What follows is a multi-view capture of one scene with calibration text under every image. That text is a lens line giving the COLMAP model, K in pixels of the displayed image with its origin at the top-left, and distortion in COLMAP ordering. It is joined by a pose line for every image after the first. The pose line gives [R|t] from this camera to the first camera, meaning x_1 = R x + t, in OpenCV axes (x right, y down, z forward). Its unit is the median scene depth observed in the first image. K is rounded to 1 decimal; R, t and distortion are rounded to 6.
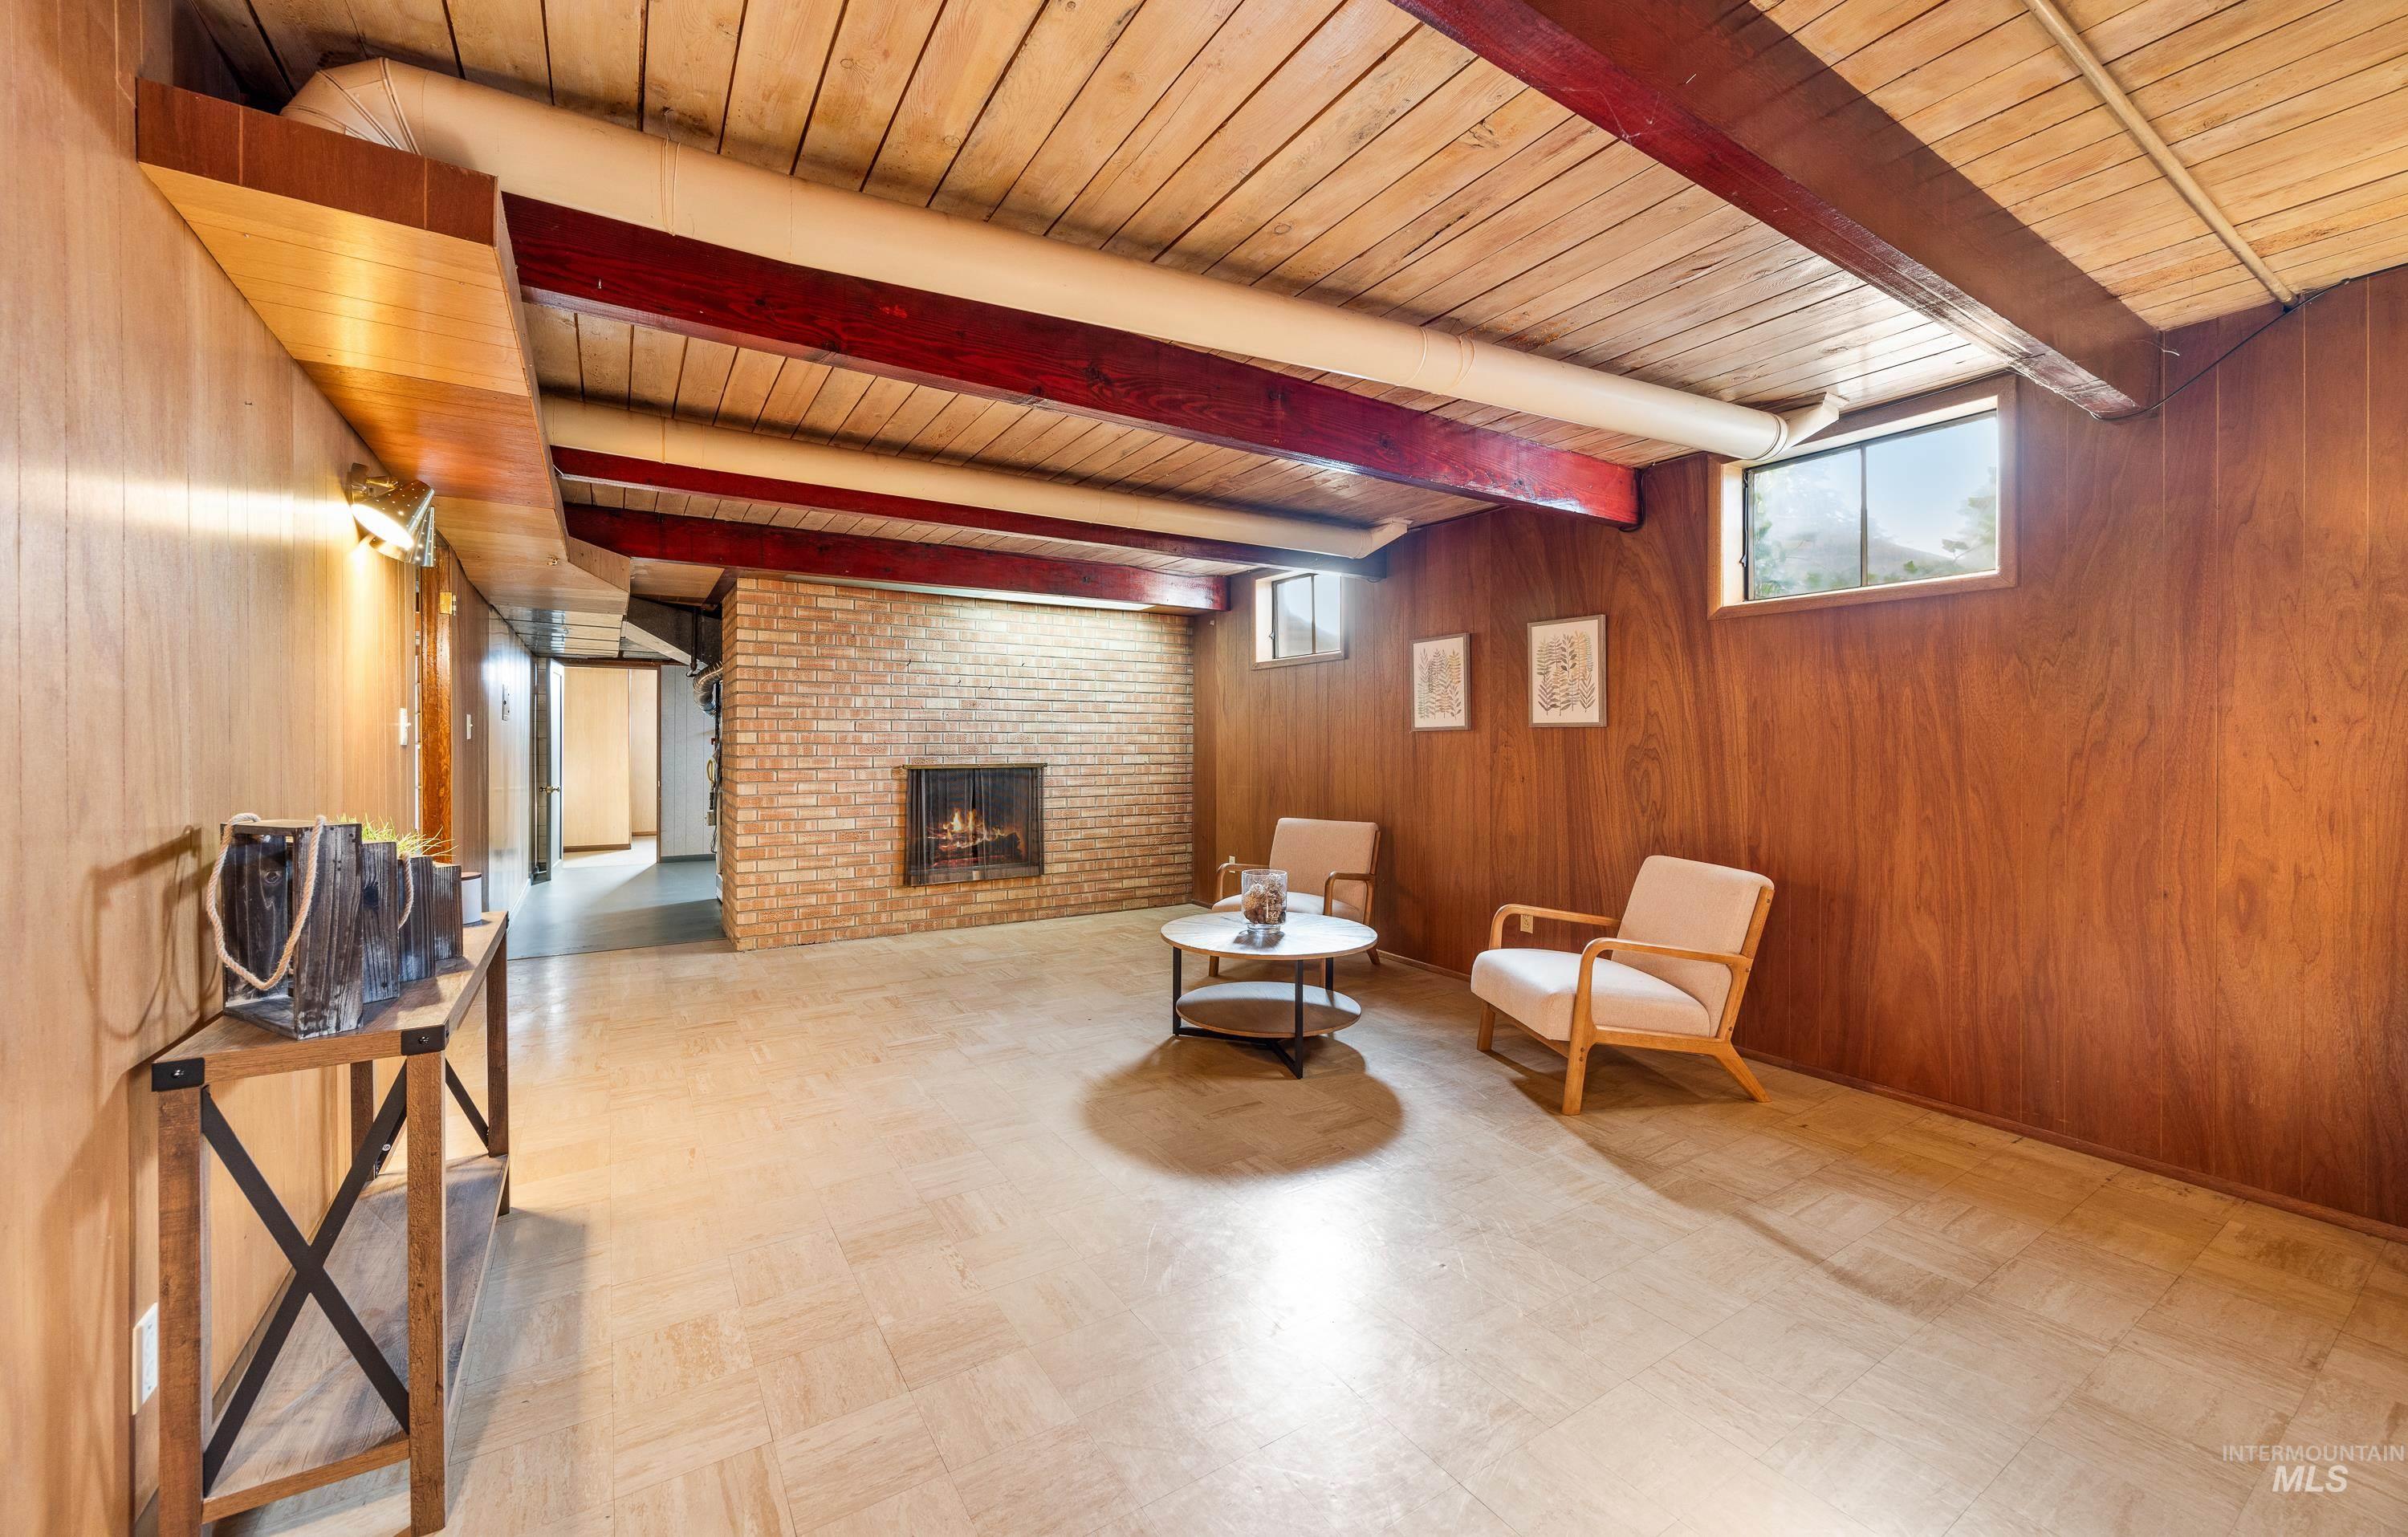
lens RADIAL K [[931.8, 0, 1204.0], [0, 931.8, 768.5], [0, 0, 1]] dist [-0.001321, -0.000100]
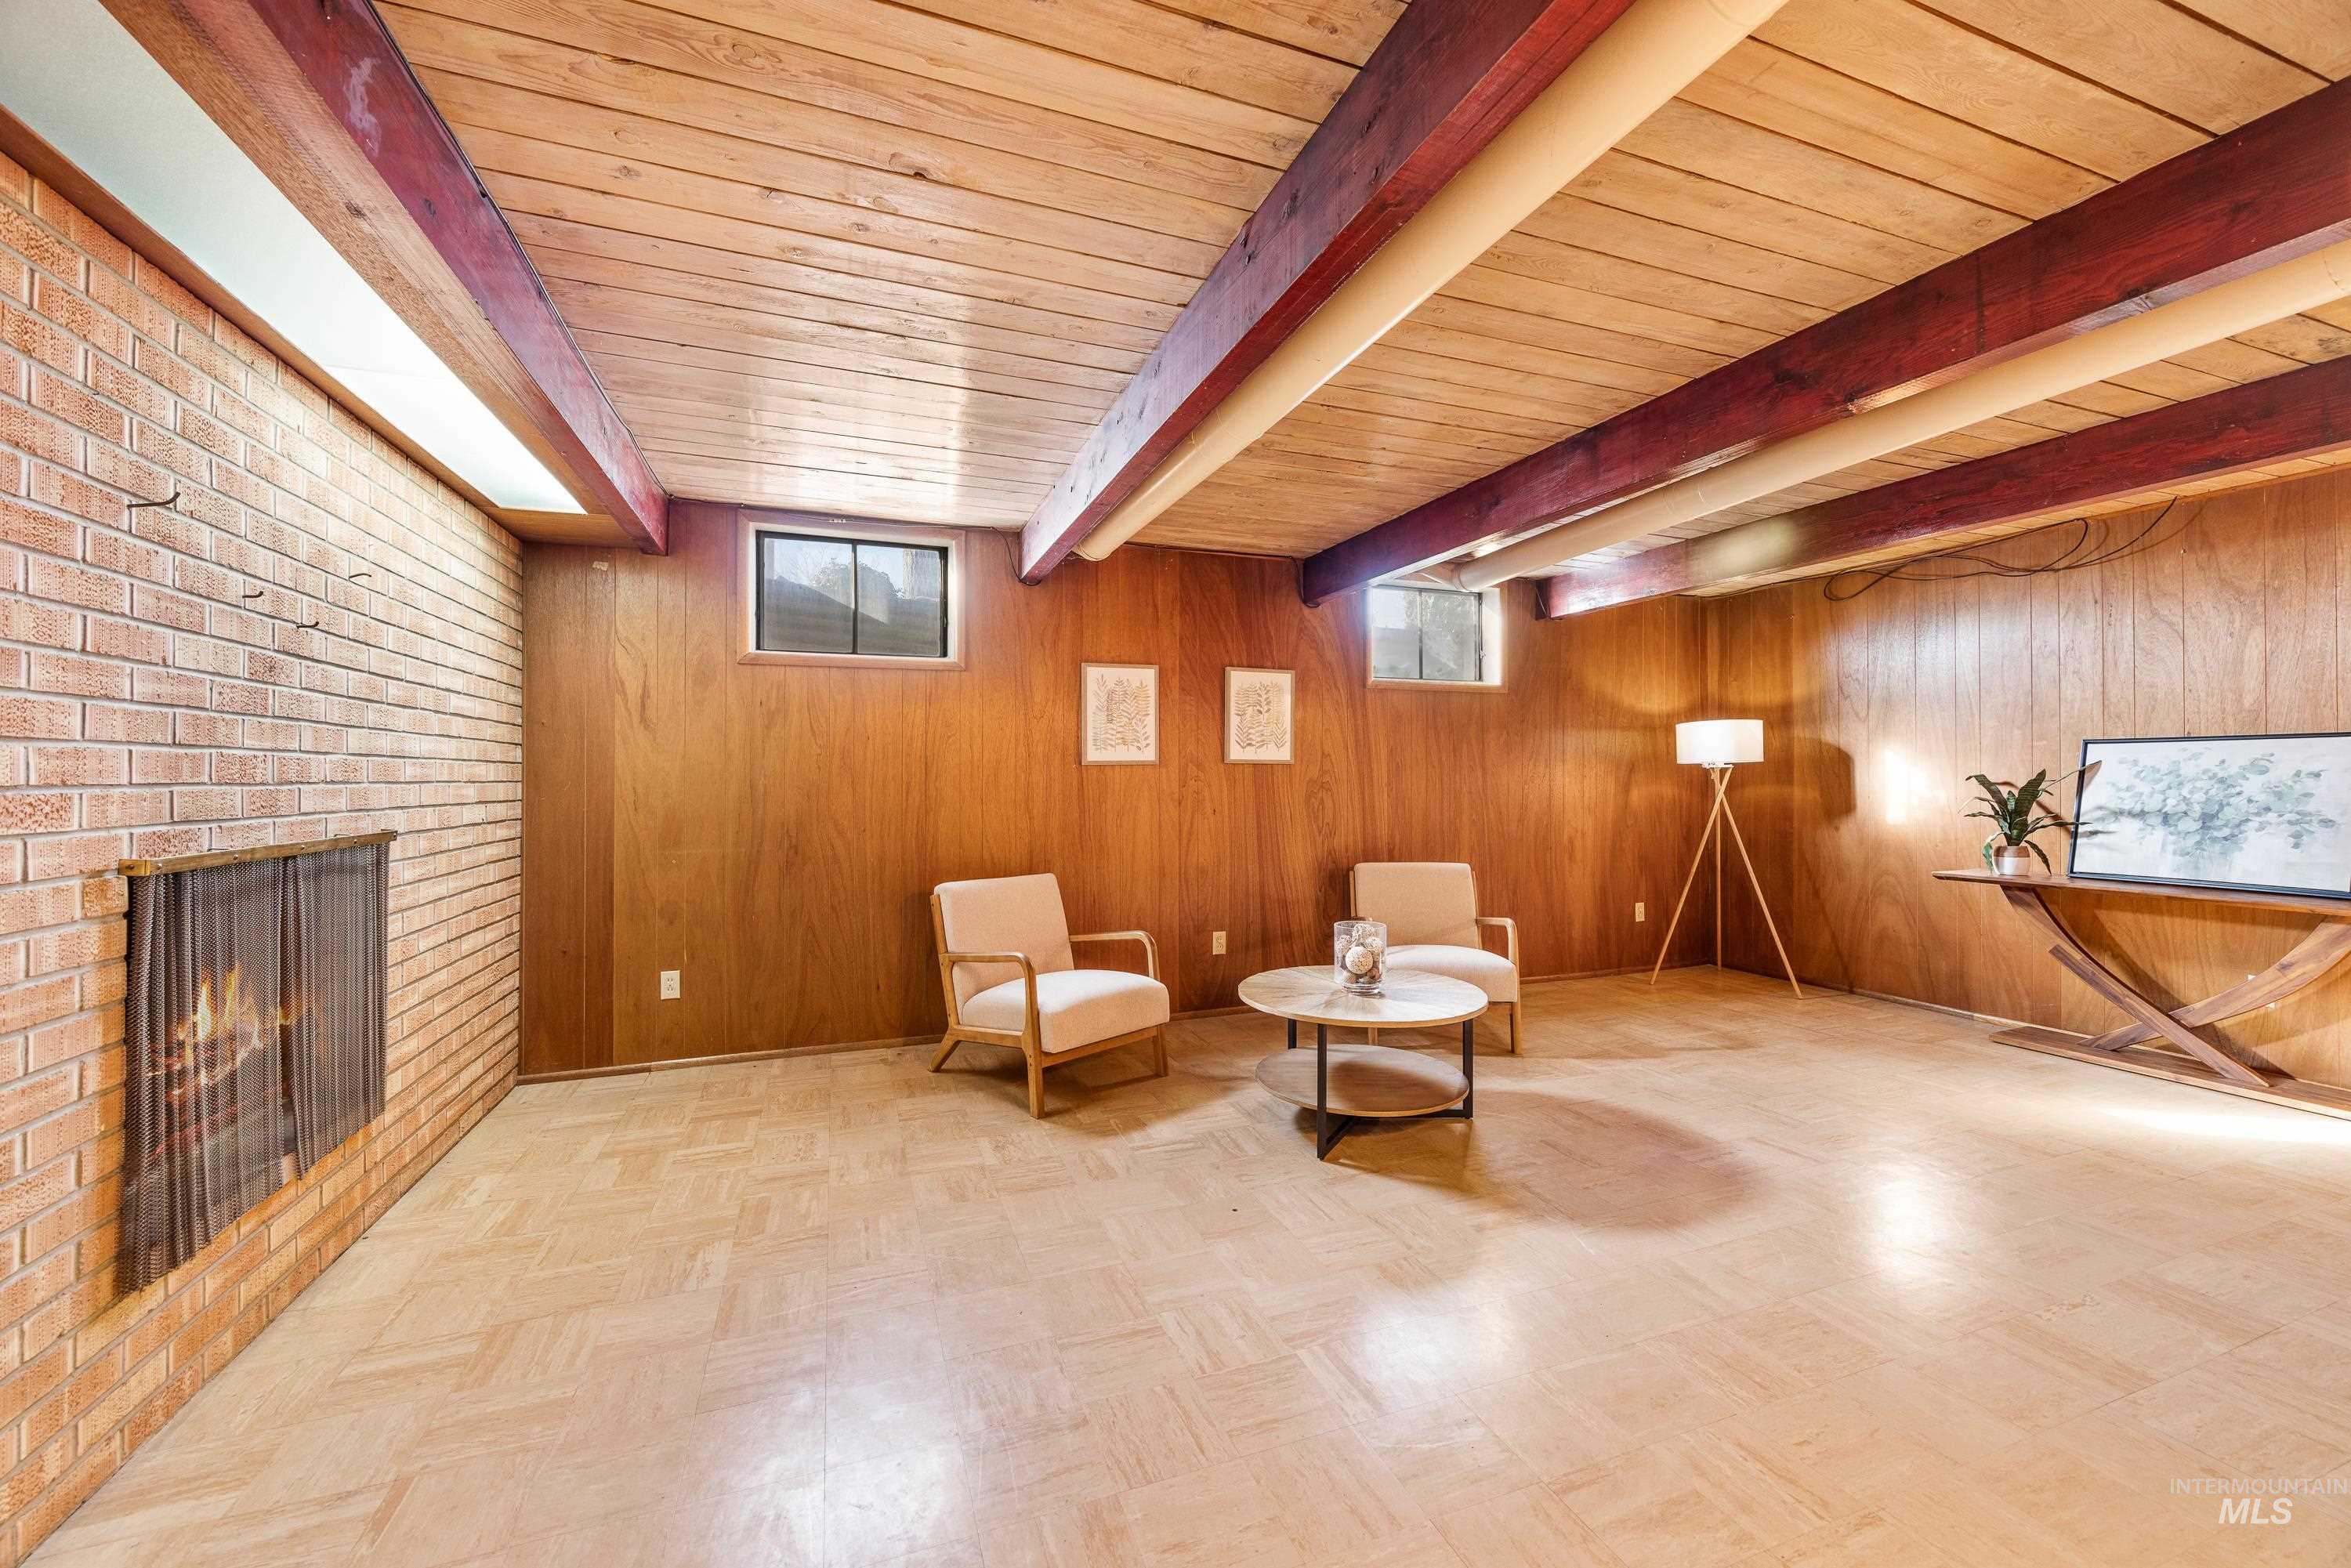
lens RADIAL K [[896.8, 0, 1175.5], [0, 896.8, 784.0], [0, 0, 1]] dist [-0.001077, -0.000206]
pose [[0.211762, -0.007871, 0.977290, -0.698794], [0.030102, 0.999546, 0.001527, -0.024026], [-0.976858, 0.029095, 0.211902, 0.861075]]
